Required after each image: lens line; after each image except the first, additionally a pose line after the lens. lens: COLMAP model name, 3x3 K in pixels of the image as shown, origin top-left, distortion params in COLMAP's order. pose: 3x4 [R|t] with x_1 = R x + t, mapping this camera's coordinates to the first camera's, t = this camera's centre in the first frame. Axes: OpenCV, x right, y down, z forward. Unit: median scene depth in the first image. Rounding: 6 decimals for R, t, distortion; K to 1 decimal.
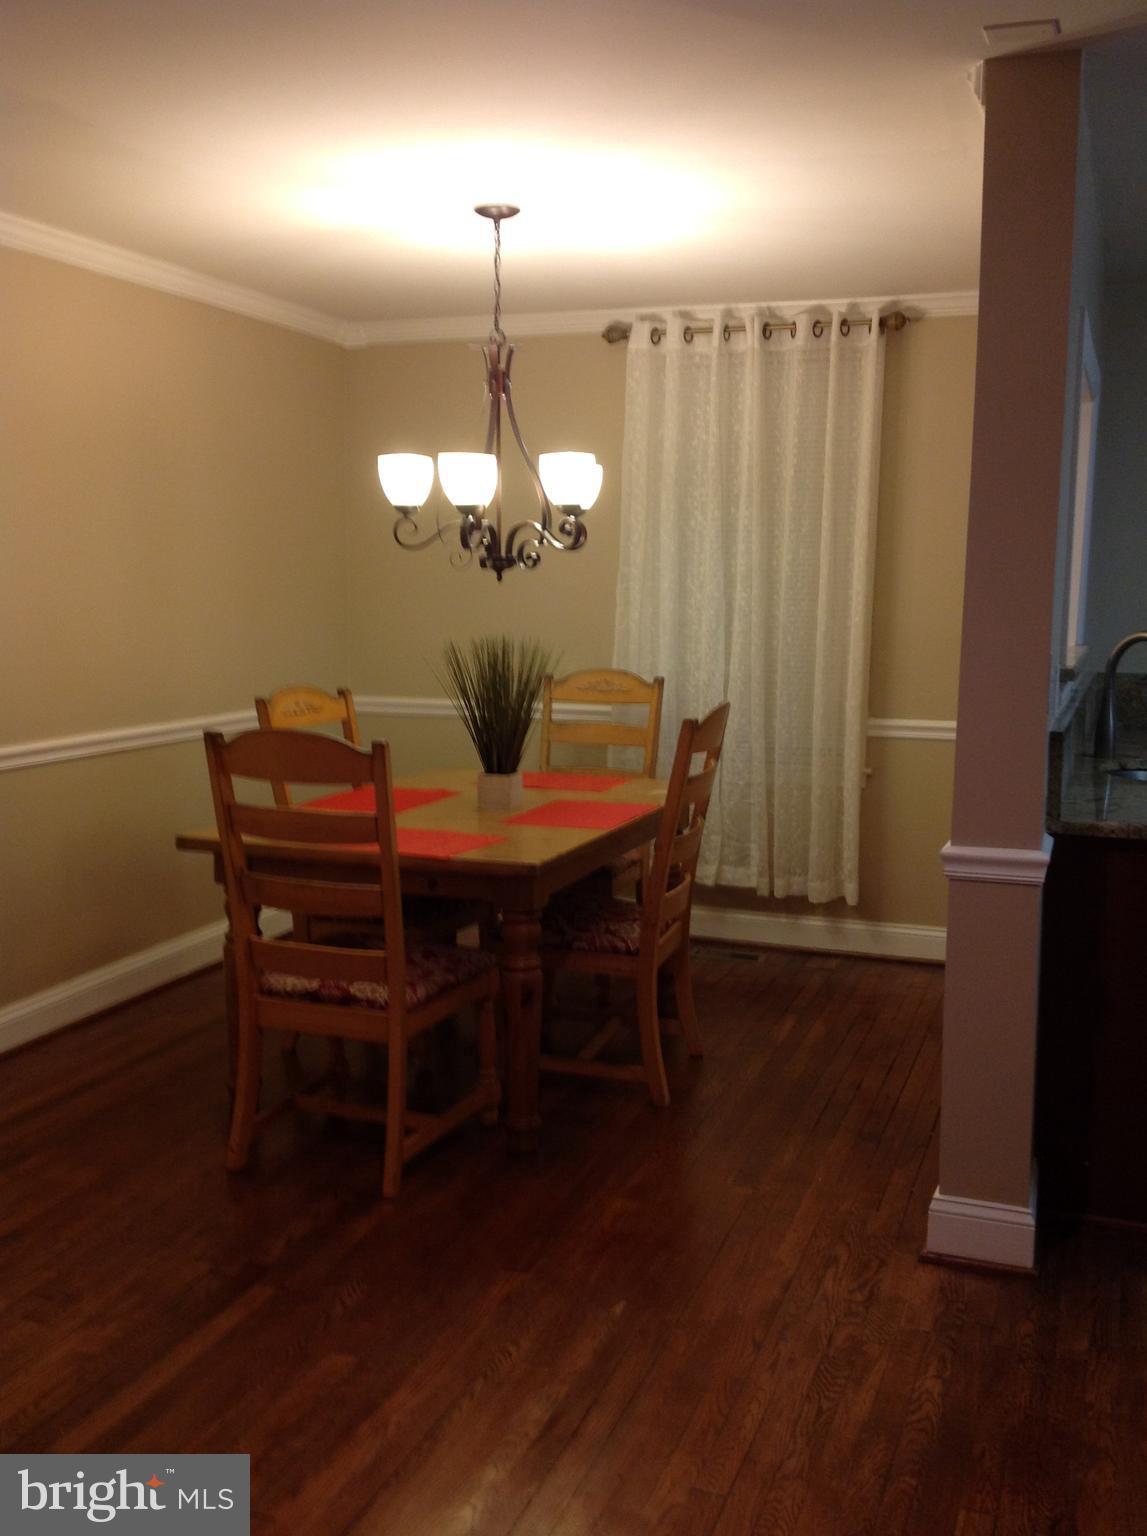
lens RADIAL K [[1458.5, 0, 561.7], [0, 1458.5, 774.0], [0, 0, 1]] dist [0.222790, -0.579738]
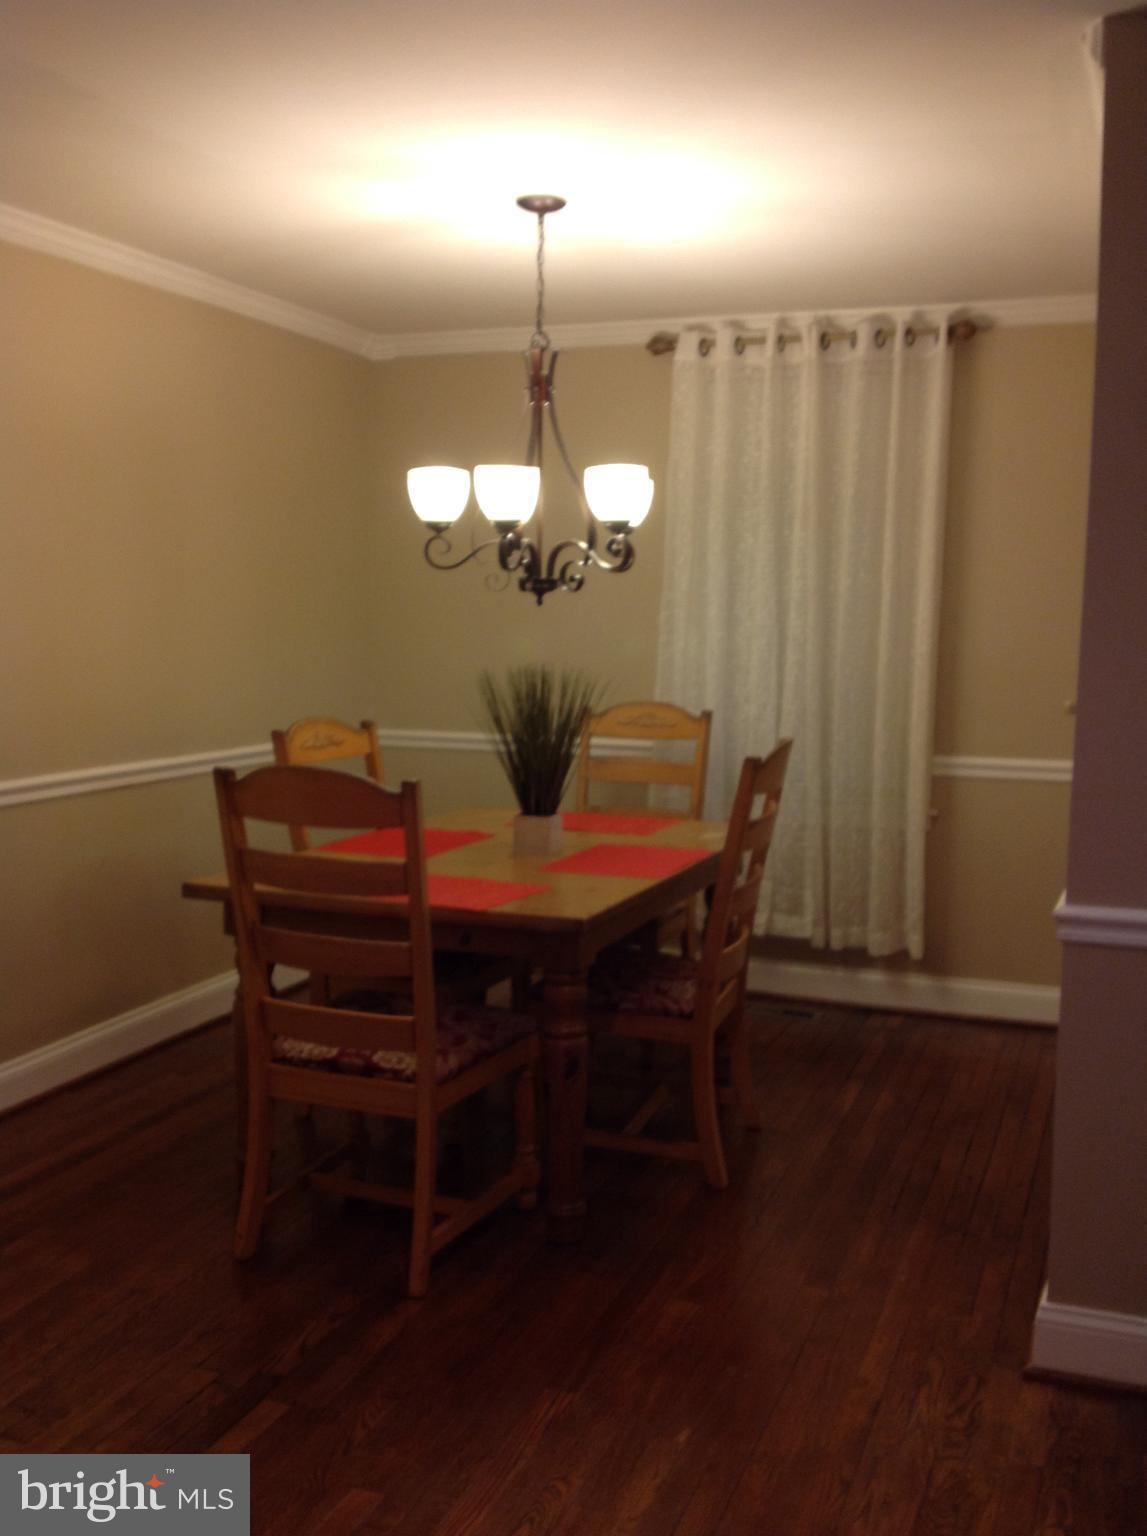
lens RADIAL K [[1485.1, 0, 573.5], [0, 1485.1, 768.0], [0, 0, 1]] dist [0.228246, -0.597991]
pose [[0.999963, 0.005389, -0.006652, -0.011662], [-0.005572, 0.999597, -0.027840, -0.003044], [0.006499, 0.027876, 0.999590, 0.057298]]
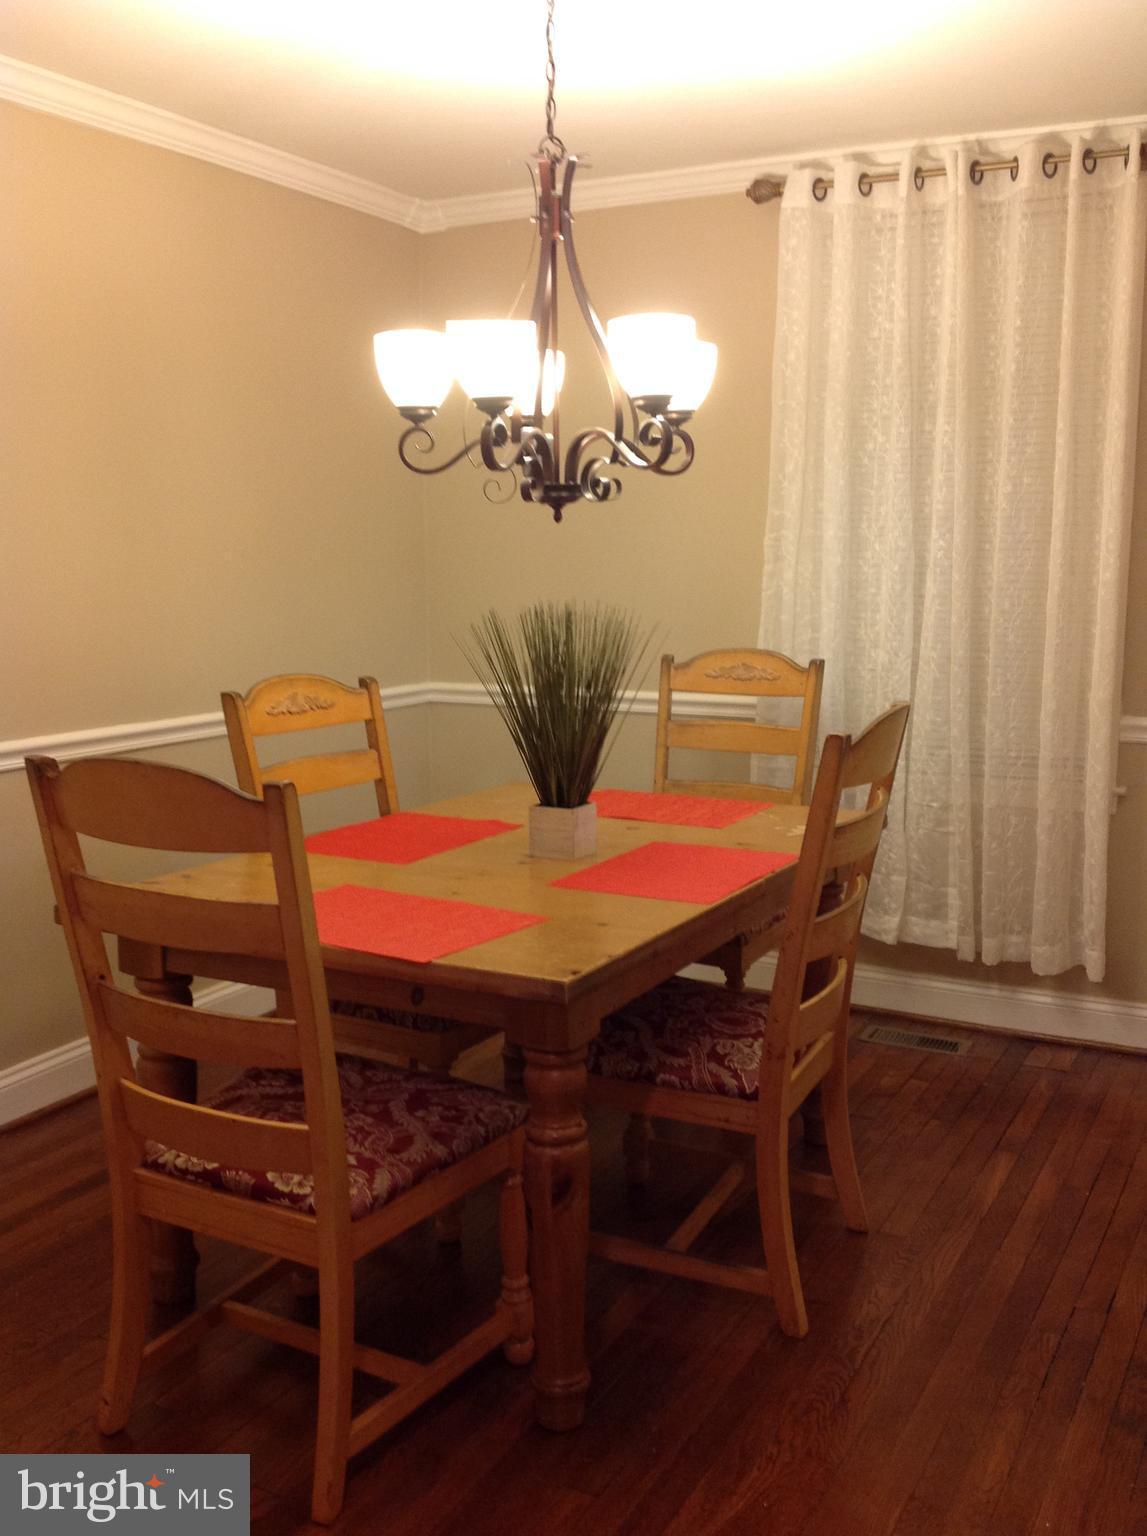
lens RADIAL K [[1455.1, 0, 567.2], [0, 1455.1, 765.5], [0, 0, 1]] dist [0.222130, -0.566817]
pose [[0.990930, 0.006983, -0.134199, 0.041838], [-0.005322, 0.999905, 0.012731, -0.022489], [0.134275, -0.011901, 0.990873, 0.266739]]
